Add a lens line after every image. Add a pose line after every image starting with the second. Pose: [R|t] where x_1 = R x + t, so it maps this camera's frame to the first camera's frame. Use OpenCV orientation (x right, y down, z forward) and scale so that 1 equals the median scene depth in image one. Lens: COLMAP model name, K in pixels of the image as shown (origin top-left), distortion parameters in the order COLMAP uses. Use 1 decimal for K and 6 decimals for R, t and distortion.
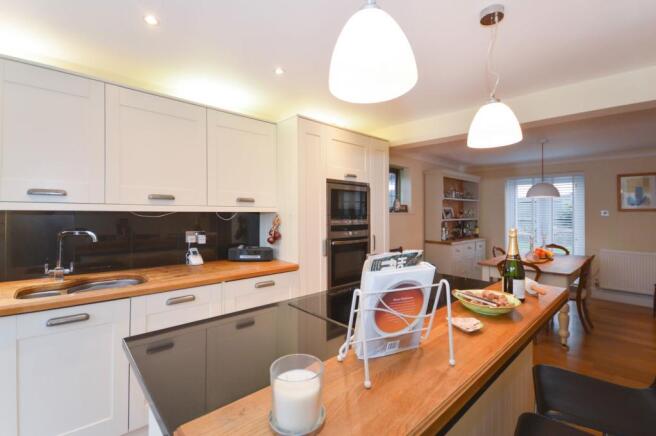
lens RADIAL K [[301.9, 0, 328.0], [0, 301.9, 218.0], [0, 0, 1]] dist [0.000699, 0.000118]
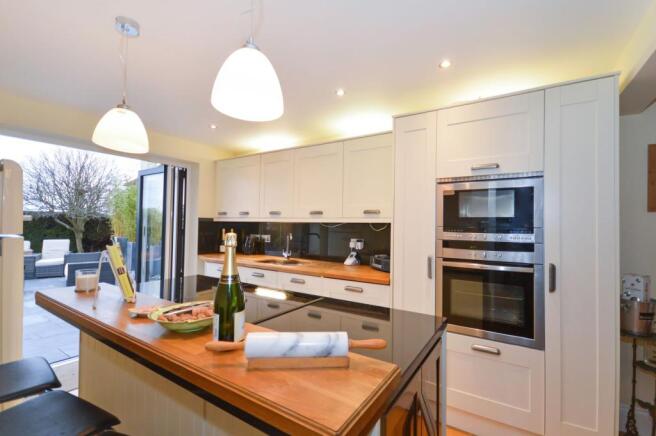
lens RADIAL K [[301.9, 0, 328.0], [0, 301.9, 218.0], [0, 0, 1]] dist [0.000699, 0.000118]
pose [[0.235922, -0.024884, -0.971453, 0.675031], [-0.024324, 0.999208, -0.031502, 0.001294], [0.971467, 0.031062, 0.235130, 0.545387]]
